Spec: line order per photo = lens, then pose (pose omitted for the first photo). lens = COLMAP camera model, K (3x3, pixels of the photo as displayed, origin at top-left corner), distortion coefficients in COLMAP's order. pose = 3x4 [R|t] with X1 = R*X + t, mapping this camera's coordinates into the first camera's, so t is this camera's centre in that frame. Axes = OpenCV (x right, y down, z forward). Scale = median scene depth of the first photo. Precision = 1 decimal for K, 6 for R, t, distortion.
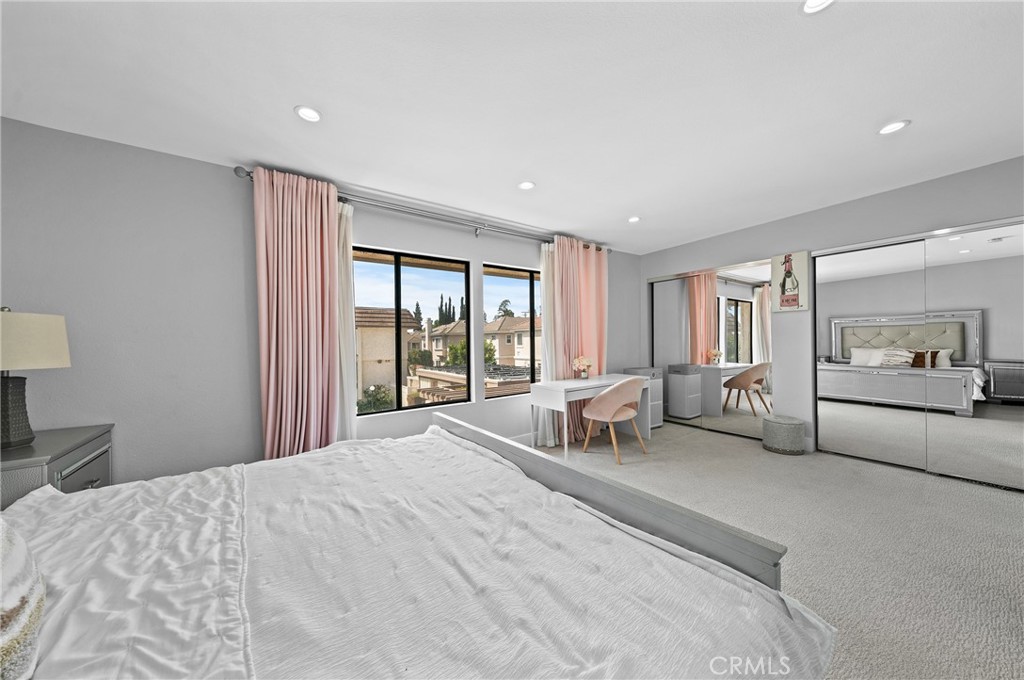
lens RADIAL K [[347.1, 0, 512.0], [0, 347.1, 340.0], [0, 0, 1]] dist [-0.000120, -0.000009]
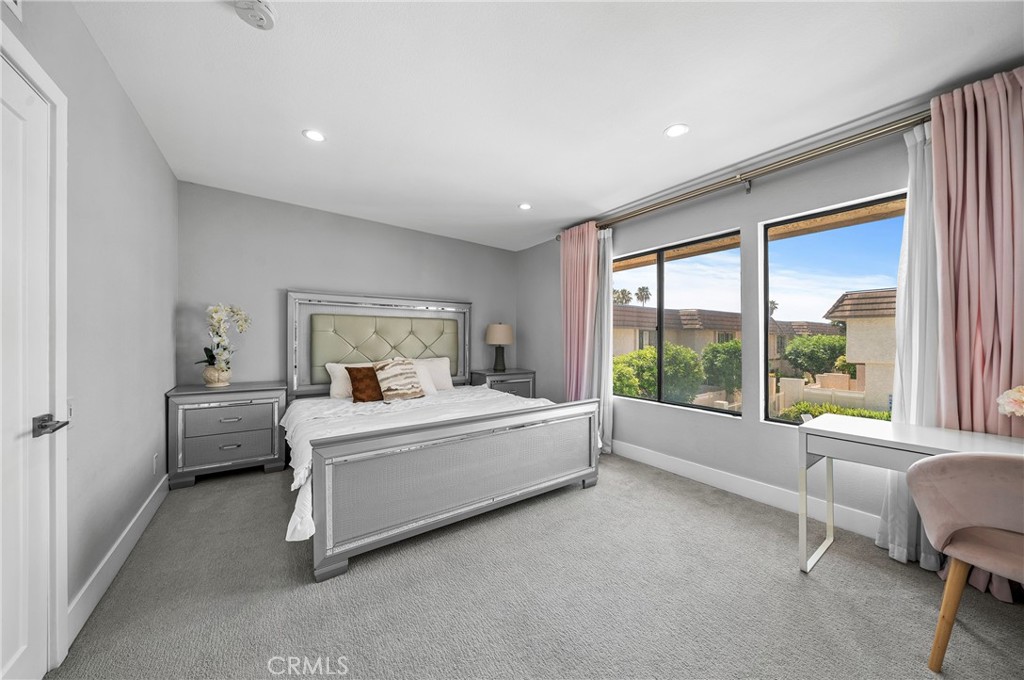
lens RADIAL K [[349.9, 0, 512.0], [0, 349.9, 340.0], [0, 0, 1]] dist [-0.000809, -0.000104]
pose [[-0.008835, 0.019866, -0.999764, 0.777720], [0.005048, 0.999791, 0.019822, -0.007516], [0.999948, -0.004871, -0.008934, 0.618734]]
